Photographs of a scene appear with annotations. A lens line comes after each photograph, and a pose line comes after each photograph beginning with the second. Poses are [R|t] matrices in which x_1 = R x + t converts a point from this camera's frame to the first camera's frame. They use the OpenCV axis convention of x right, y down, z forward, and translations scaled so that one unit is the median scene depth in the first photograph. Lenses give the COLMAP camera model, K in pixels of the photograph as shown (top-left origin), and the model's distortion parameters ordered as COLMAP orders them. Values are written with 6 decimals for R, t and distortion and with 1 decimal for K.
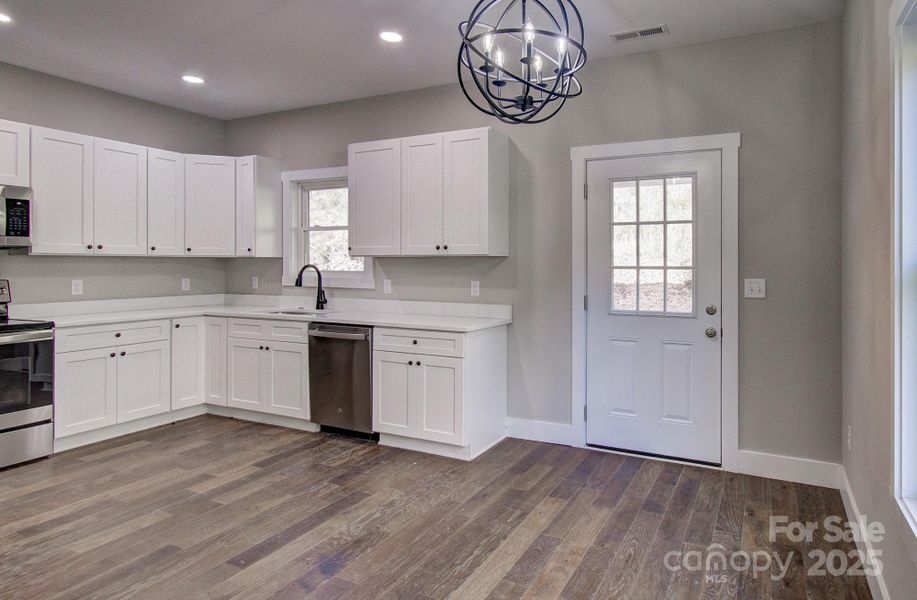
lens RADIAL K [[529.8, 0, 521.2], [0, 529.8, 262.7], [0, 0, 1]] dist [-0.006921, 0.005167]
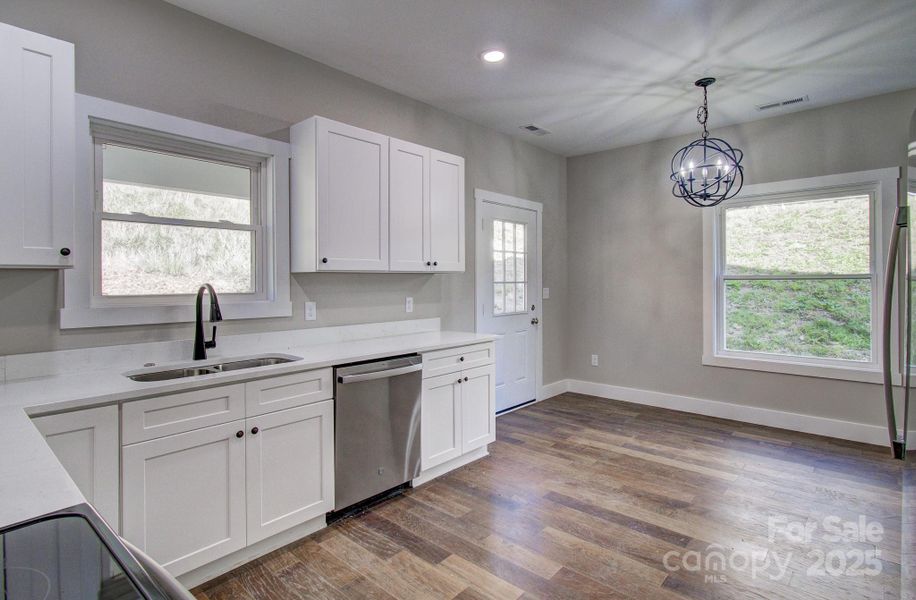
lens RADIAL K [[478.0, 0, 451.9], [0, 478.0, 283.1], [0, 0, 1]] dist [-0.003245, -0.000213]
pose [[0.287395, -0.010684, 0.957752, -1.007356], [0.002032, 0.999942, 0.010545, -0.002434], [-0.957810, -0.001085, 0.287401, 0.717338]]
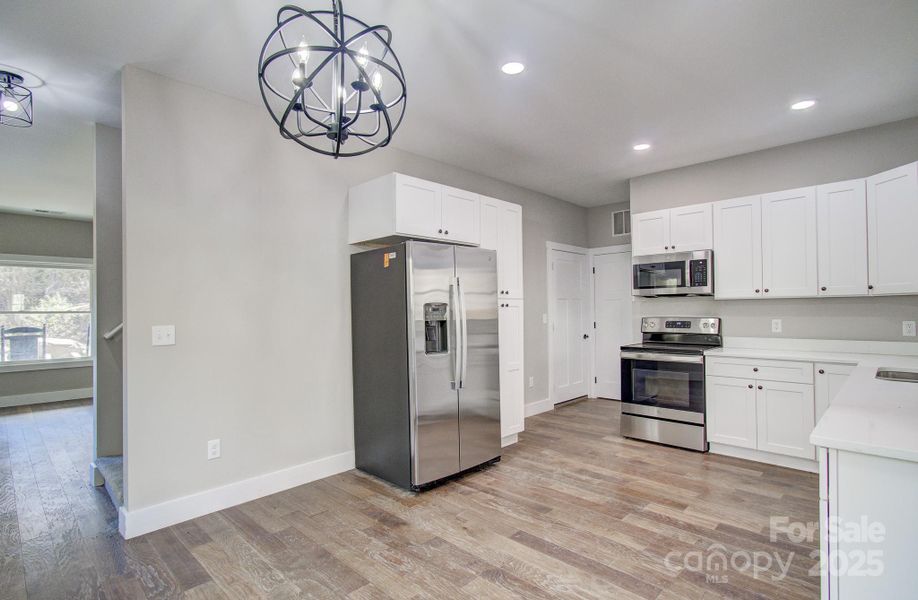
lens RADIAL K [[448.4, 0, 461.9], [0, 448.4, 307.7], [0, 0, 1]] dist [0.019426, 0.001174]
pose [[-0.312233, -0.002312, -0.950003, 0.347010], [0.012920, 0.999894, -0.006680, 0.005159], [0.949918, -0.014360, -0.312170, 0.742926]]
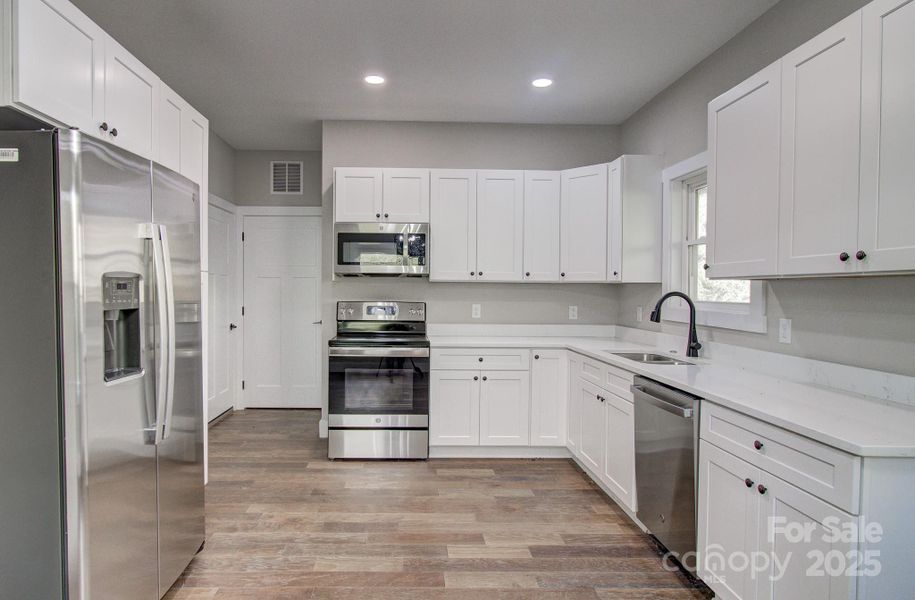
lens RADIAL K [[528.7, 0, 417.0], [0, 528.7, 302.4], [0, 0, 1]] dist [-0.006921, 0.005167]
pose [[0.442308, 0.024851, -0.896519, 0.098434], [-0.007319, 0.999683, 0.024100, 0.003305], [0.896833, -0.004098, 0.442350, 0.457741]]
